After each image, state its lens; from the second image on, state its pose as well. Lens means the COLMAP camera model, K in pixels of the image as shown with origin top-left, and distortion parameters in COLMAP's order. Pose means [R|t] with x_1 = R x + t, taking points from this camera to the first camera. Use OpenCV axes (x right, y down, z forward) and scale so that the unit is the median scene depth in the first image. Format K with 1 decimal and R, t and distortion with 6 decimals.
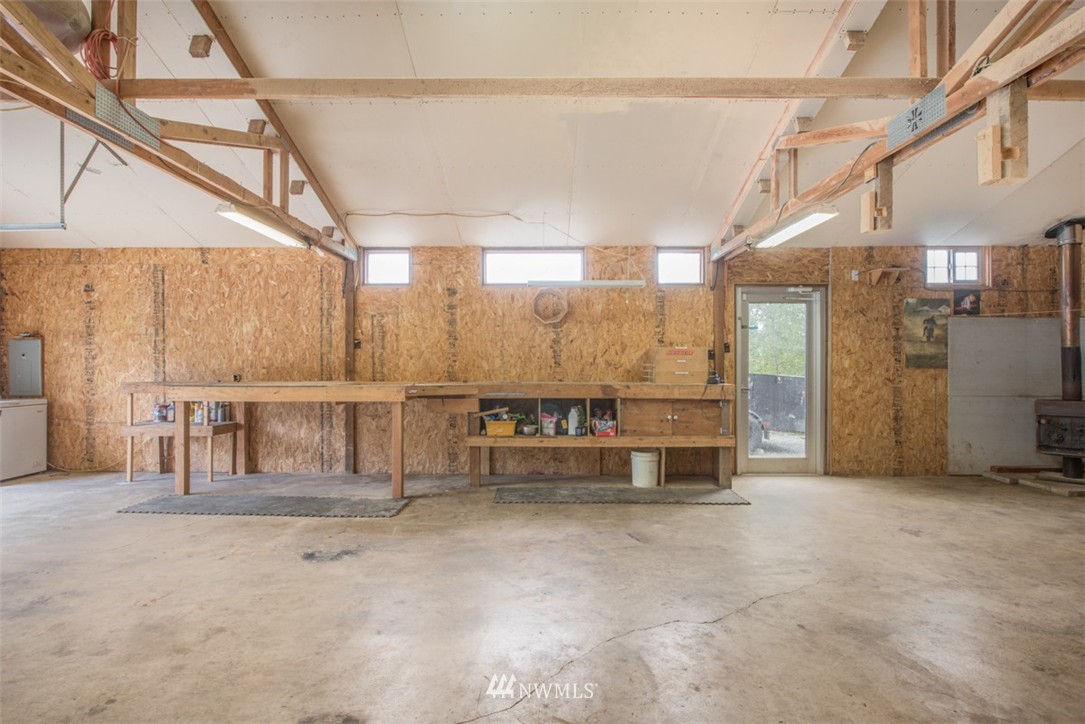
lens RADIAL K [[552.8, 0, 537.8], [0, 552.8, 363.4], [0, 0, 1]] dist [-0.002677, -0.001354]
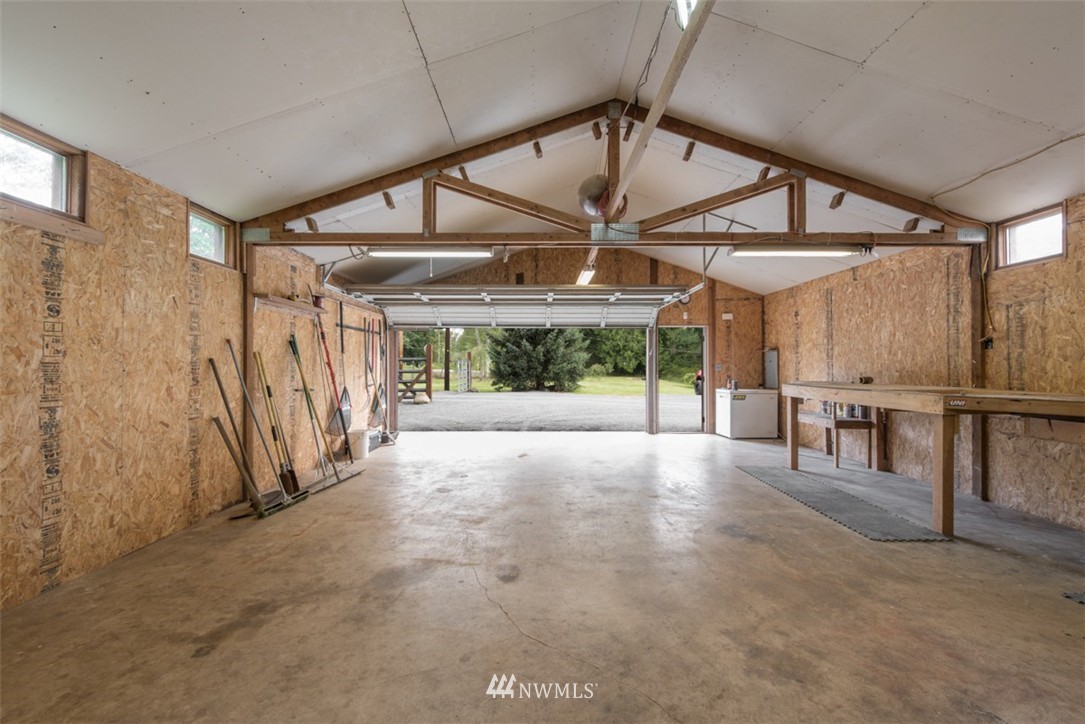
lens RADIAL K [[447.8, 0, 543.5], [0, 447.8, 363.6], [0, 0, 1]] dist [-0.002588, 0.000031]
pose [[0.019454, -0.007148, -0.999785, 0.320601], [-0.000028, 0.999974, -0.007150, -0.000203], [0.999811, 0.000167, 0.019453, 0.329652]]
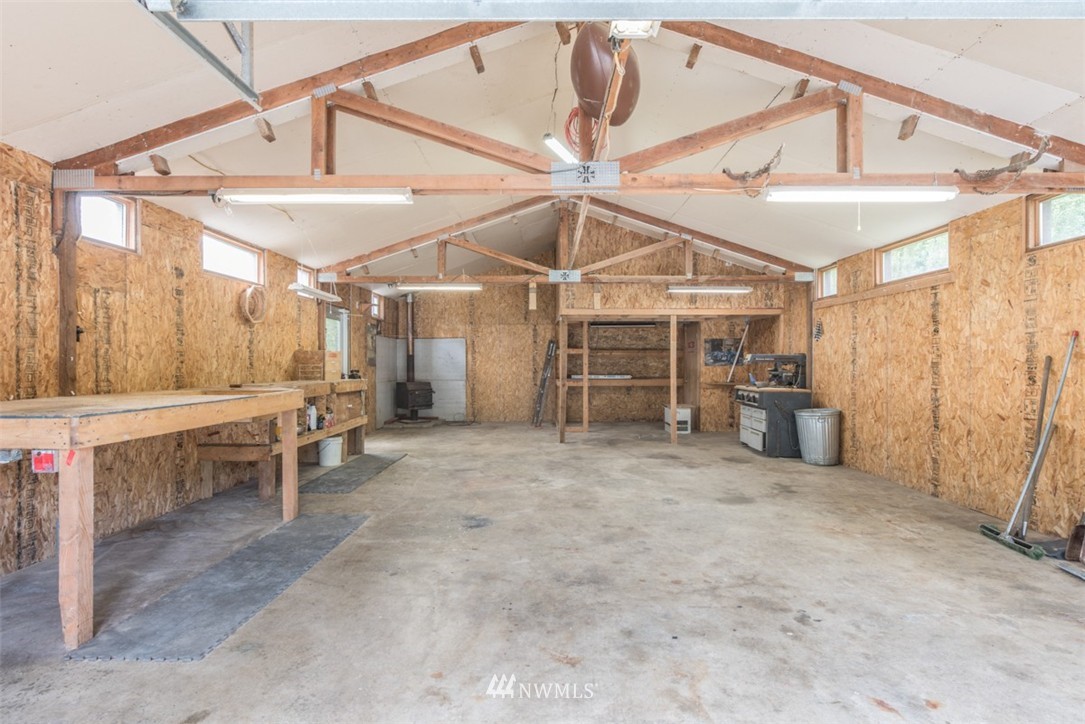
lens RADIAL K [[552.8, 0, 537.8], [0, 552.8, 363.7], [0, 0, 1]] dist [-0.002677, -0.001354]
pose [[0.001570, -0.004592, 0.999988, -0.925297], [-0.000157, 0.999989, 0.004592, -0.005653], [-0.999999, -0.000165, 0.001569, 0.496238]]
